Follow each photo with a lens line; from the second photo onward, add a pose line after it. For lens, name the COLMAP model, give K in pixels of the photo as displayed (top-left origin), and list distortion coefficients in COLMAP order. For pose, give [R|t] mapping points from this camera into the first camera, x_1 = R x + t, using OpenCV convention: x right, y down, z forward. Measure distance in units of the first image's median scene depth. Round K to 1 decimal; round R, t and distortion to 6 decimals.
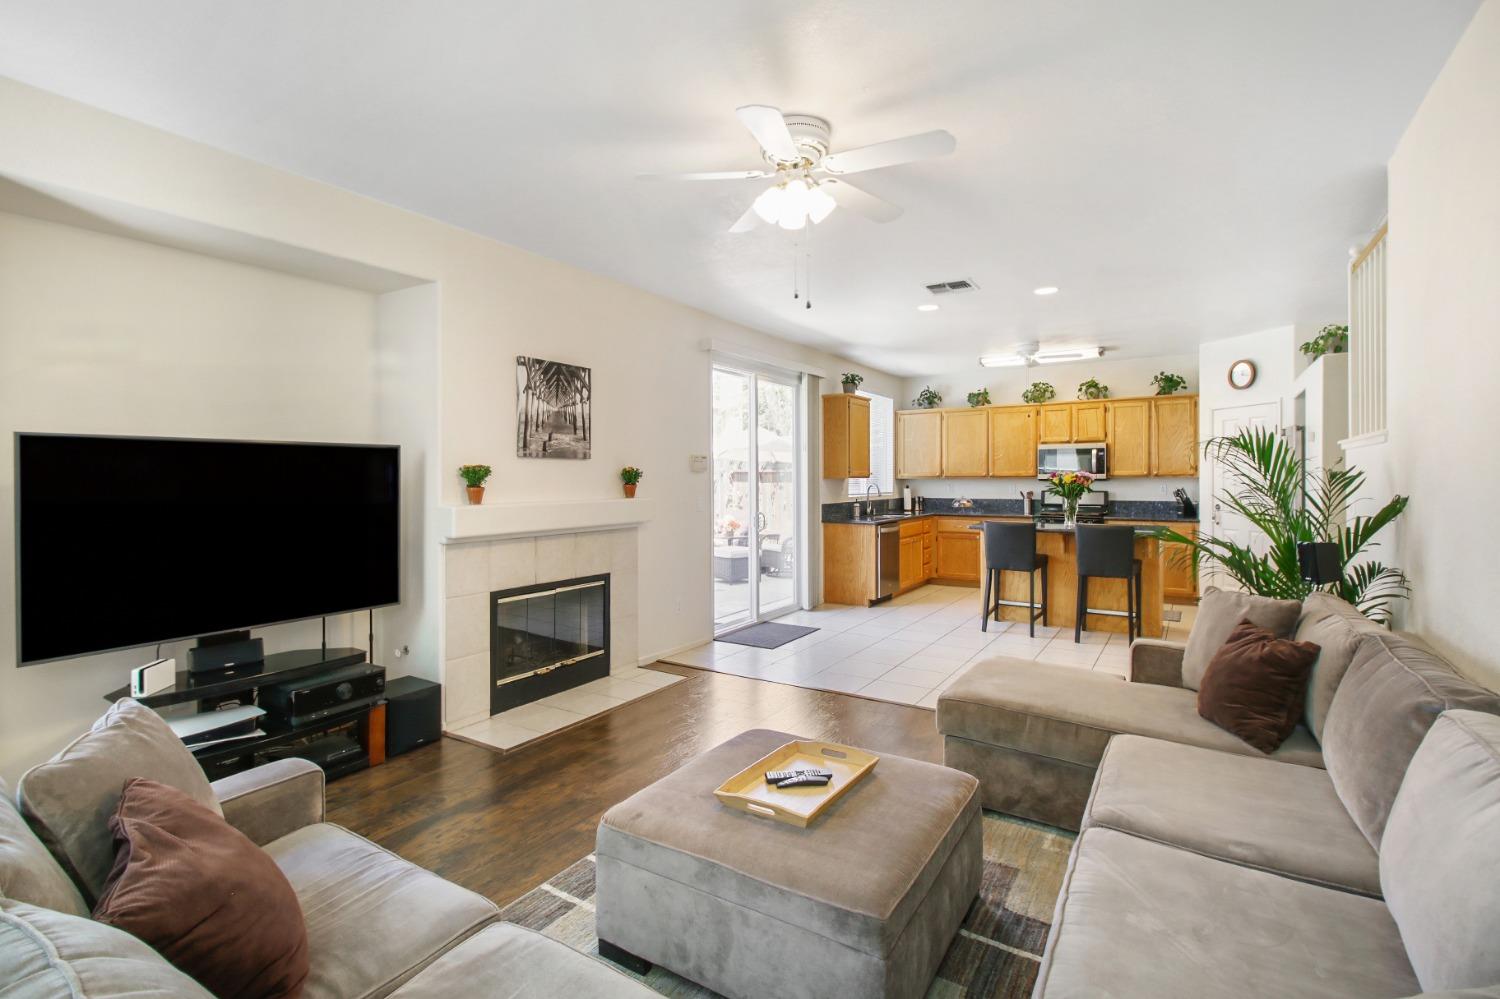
lens RADIAL K [[691.2, 0, 739.1], [0, 691.2, 478.2], [0, 0, 1]] dist [0.004676, -0.007816]
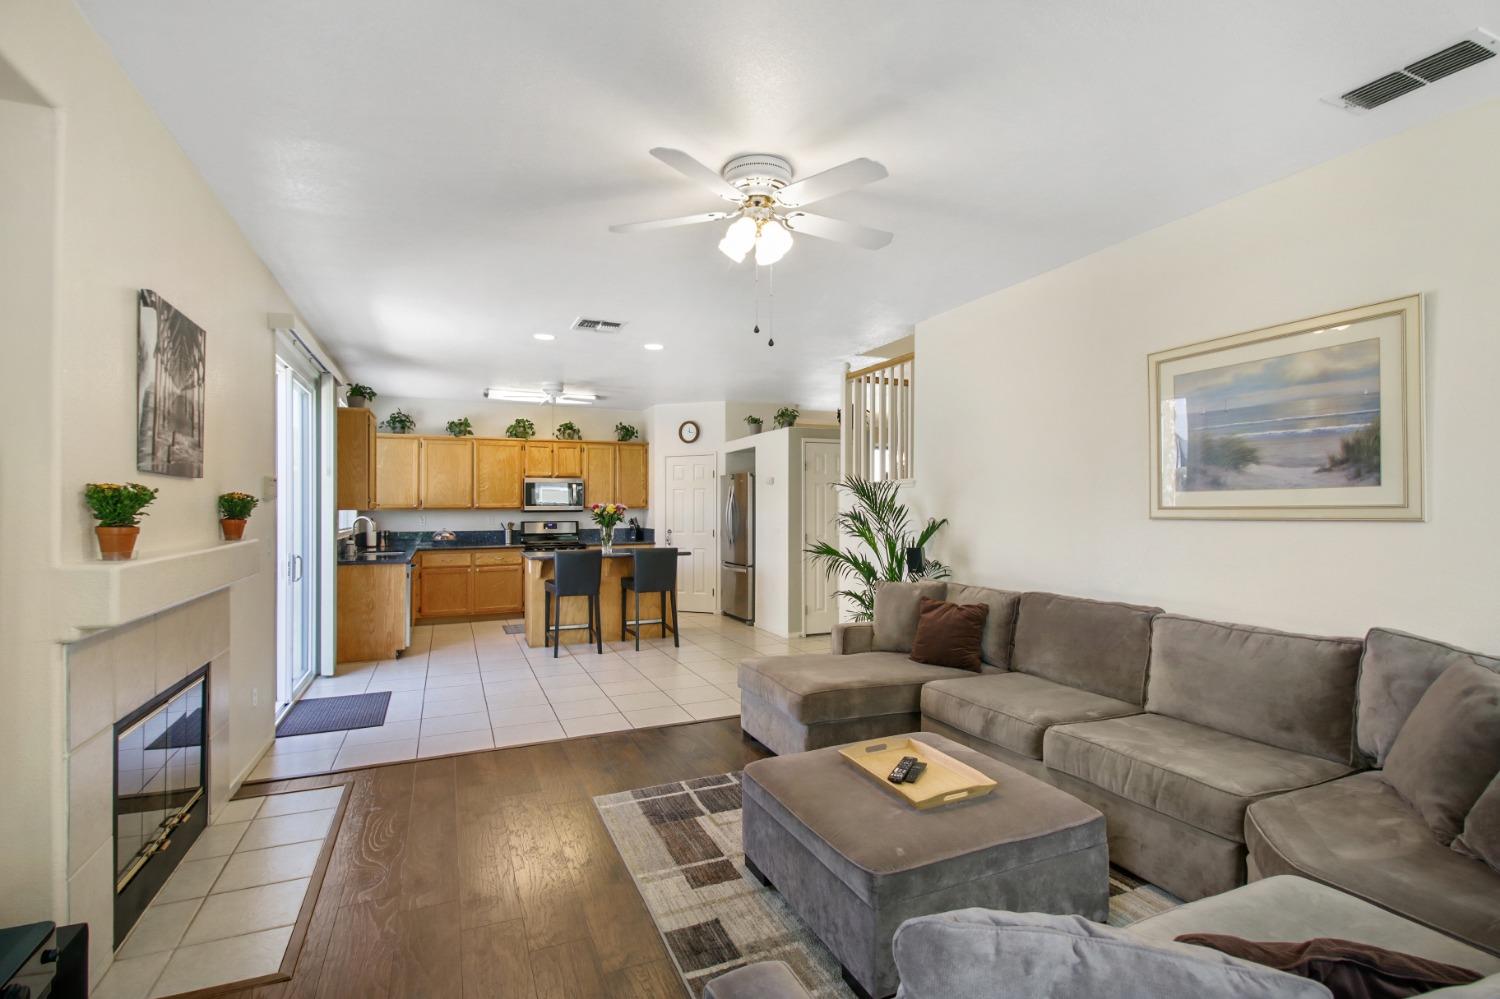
lens RADIAL K [[691.2, 0, 735.0], [0, 691.2, 500.3], [0, 0, 1]] dist [0.004676, -0.007816]
pose [[0.555166, 0.011976, 0.831654, -0.282493], [-0.000245, 0.999899, -0.014236, 0.000397], [-0.831740, 0.007700, 0.555112, 0.164084]]
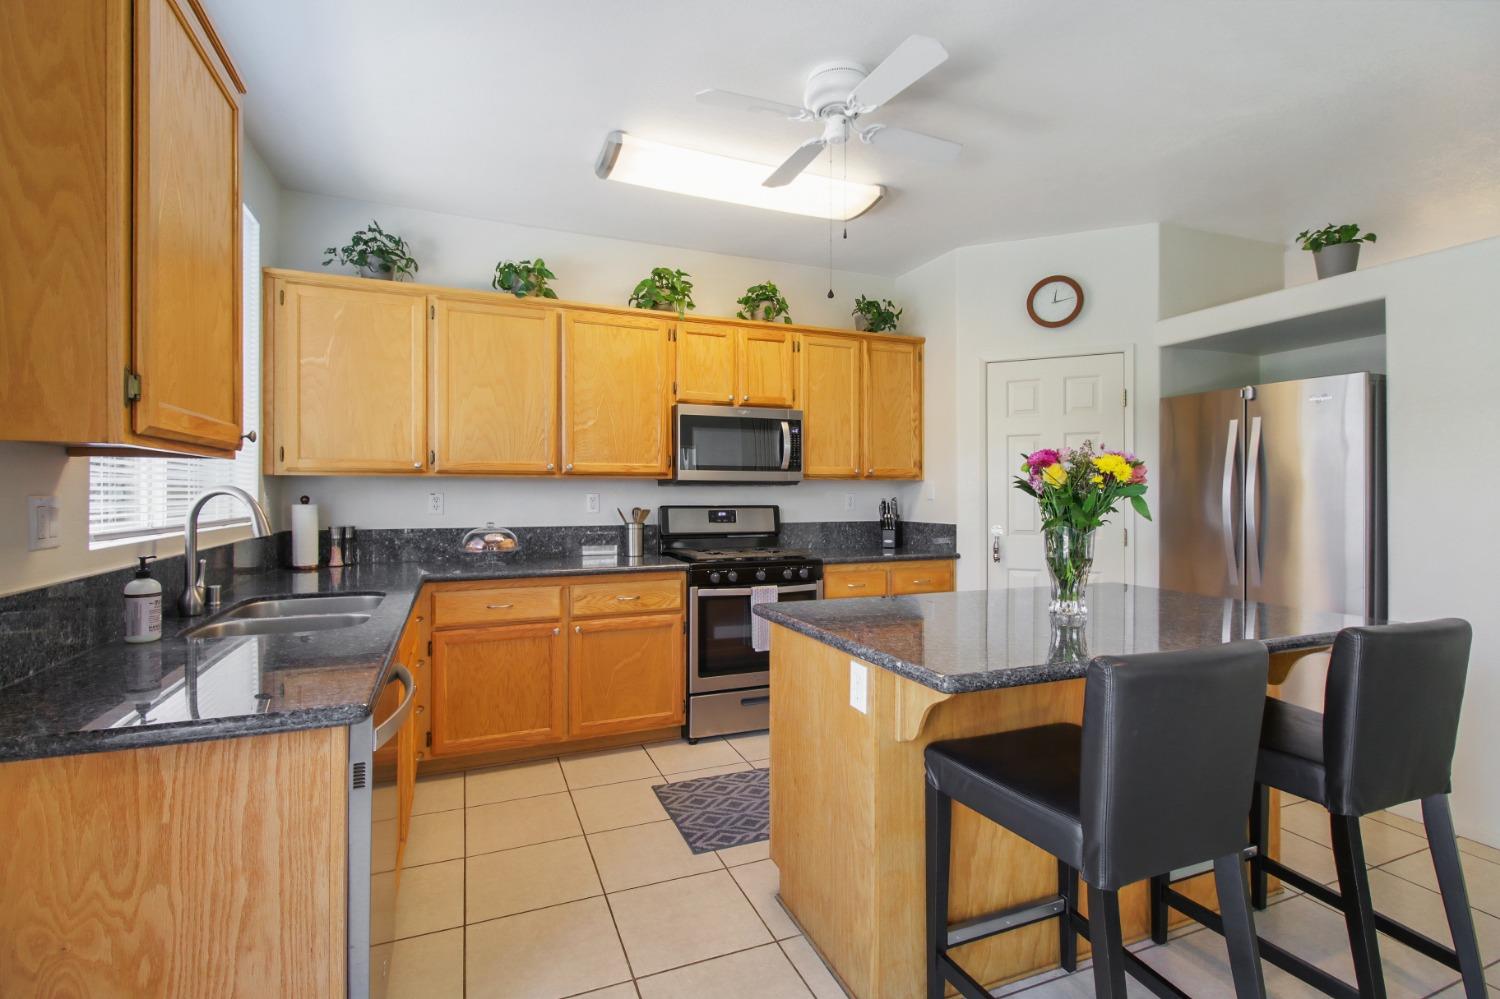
lens RADIAL K [[691.2, 0, 765.2], [0, 691.2, 495.8], [0, 0, 1]] dist [0.004676, -0.007816]
pose [[0.540453, 0.001524, 0.841373, 0.095075], [-0.006359, 0.999977, 0.002273, 0.010467], [-0.841350, -0.006579, 0.540450, 0.766194]]
